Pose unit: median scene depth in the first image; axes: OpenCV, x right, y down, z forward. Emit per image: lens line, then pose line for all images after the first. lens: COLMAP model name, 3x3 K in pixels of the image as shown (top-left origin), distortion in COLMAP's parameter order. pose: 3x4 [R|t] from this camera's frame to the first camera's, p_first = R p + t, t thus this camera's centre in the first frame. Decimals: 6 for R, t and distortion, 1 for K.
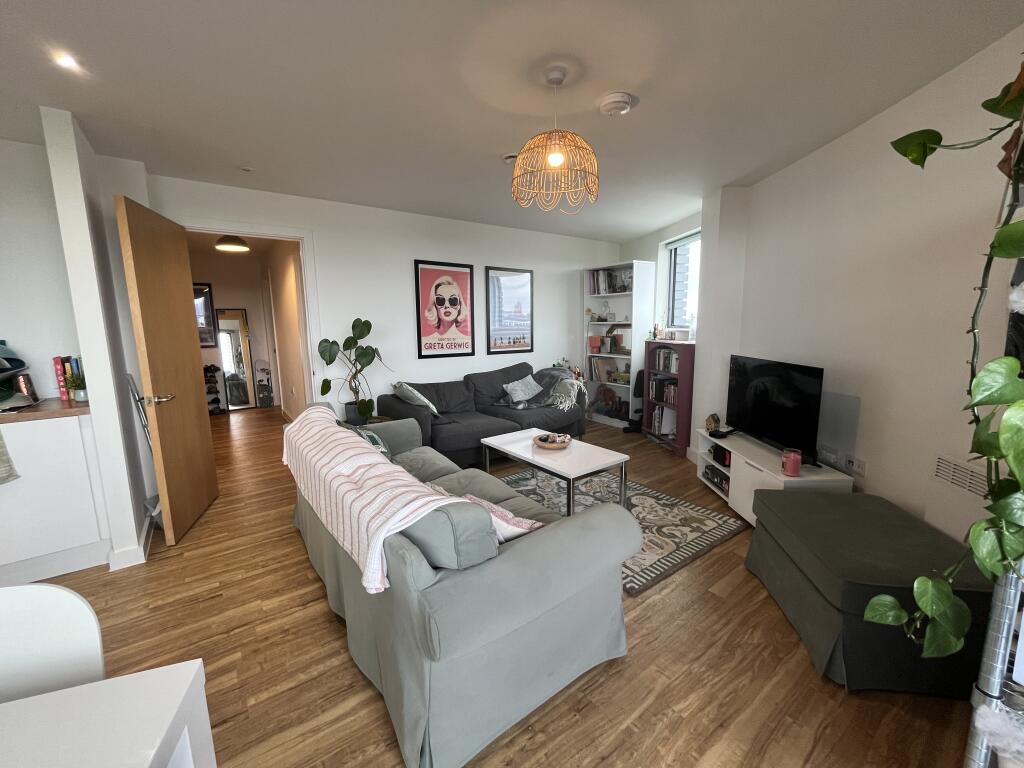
lens RADIAL K [[413.6, 0, 508.8], [0, 413.6, 382.7], [0, 0, 1]] dist [-0.007112, -0.000217]
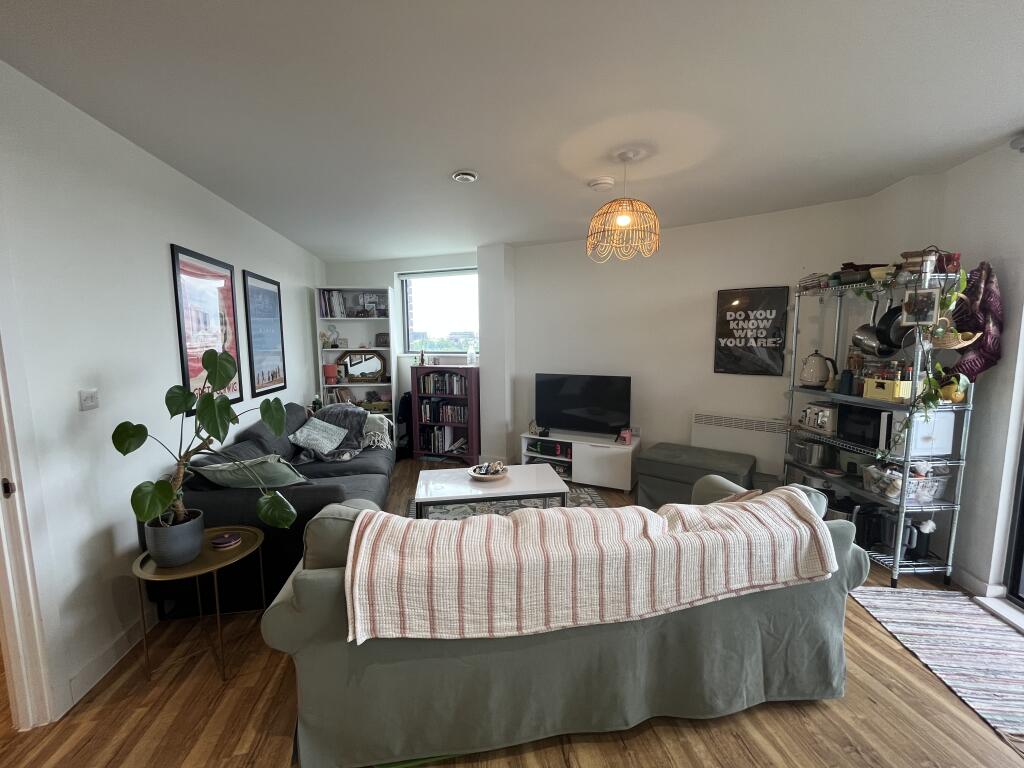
lens RADIAL K [[413.6, 0, 509.4], [0, 413.6, 386.2], [0, 0, 1]] dist [-0.007112, -0.000217]
pose [[0.474310, -0.089933, 0.875752, -0.470903], [0.130009, 0.991017, 0.031356, -0.055776], [-0.870705, 0.098983, 0.481741, 0.310716]]
